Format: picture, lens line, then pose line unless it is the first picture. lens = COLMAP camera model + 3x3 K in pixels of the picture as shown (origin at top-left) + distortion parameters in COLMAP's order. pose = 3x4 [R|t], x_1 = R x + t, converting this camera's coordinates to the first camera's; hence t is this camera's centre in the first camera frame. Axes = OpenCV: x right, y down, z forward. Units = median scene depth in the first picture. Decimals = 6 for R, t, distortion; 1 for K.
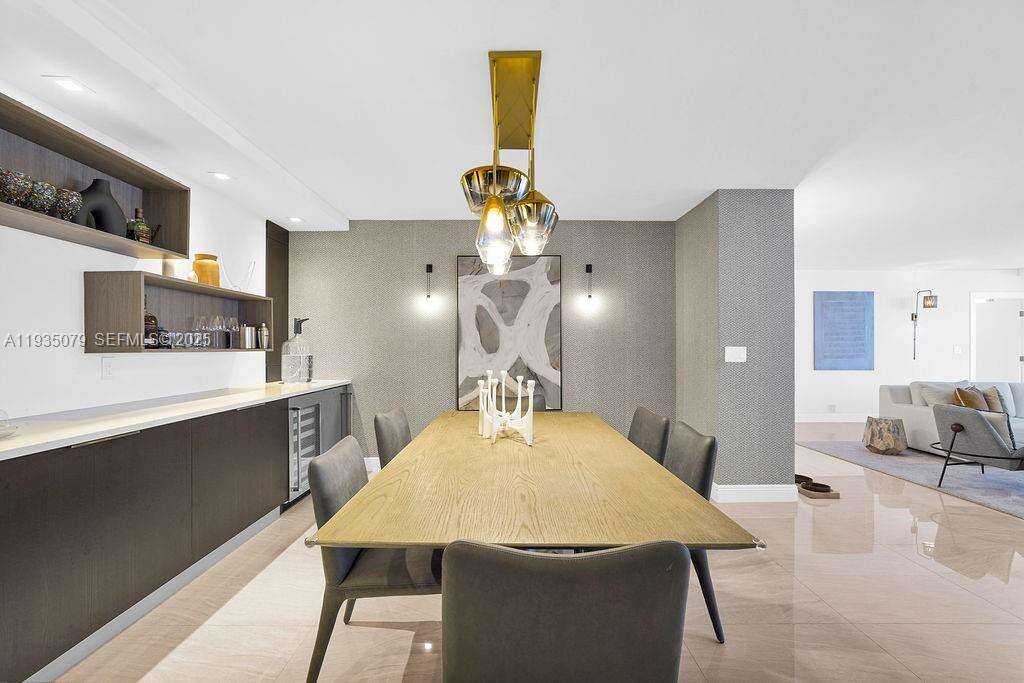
lens RADIAL K [[450.7, 0, 510.5], [0, 450.7, 347.2], [0, 0, 1]] dist [-0.004565, -0.000122]
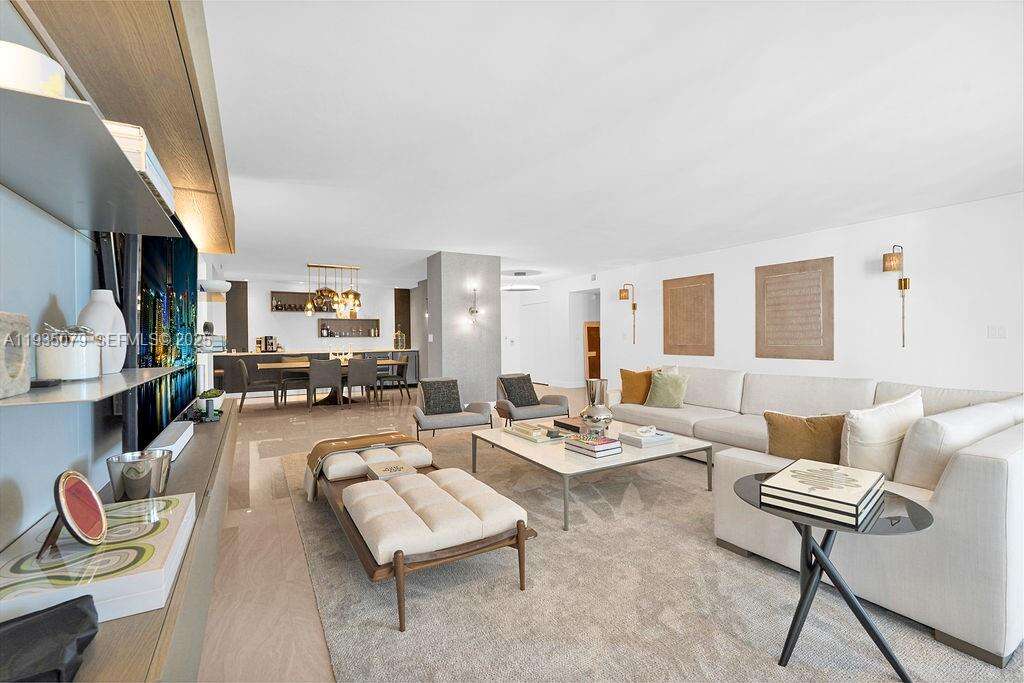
lens RADIAL K [[450.7, 0, 508.9], [0, 450.7, 342.0], [0, 0, 1]] dist [-0.004565, -0.000122]
pose [[0.491527, -0.000733, -0.870862, 1.985831], [0.013767, 0.999881, 0.006929, 0.024868], [0.870753, -0.015395, 0.491479, 0.244726]]
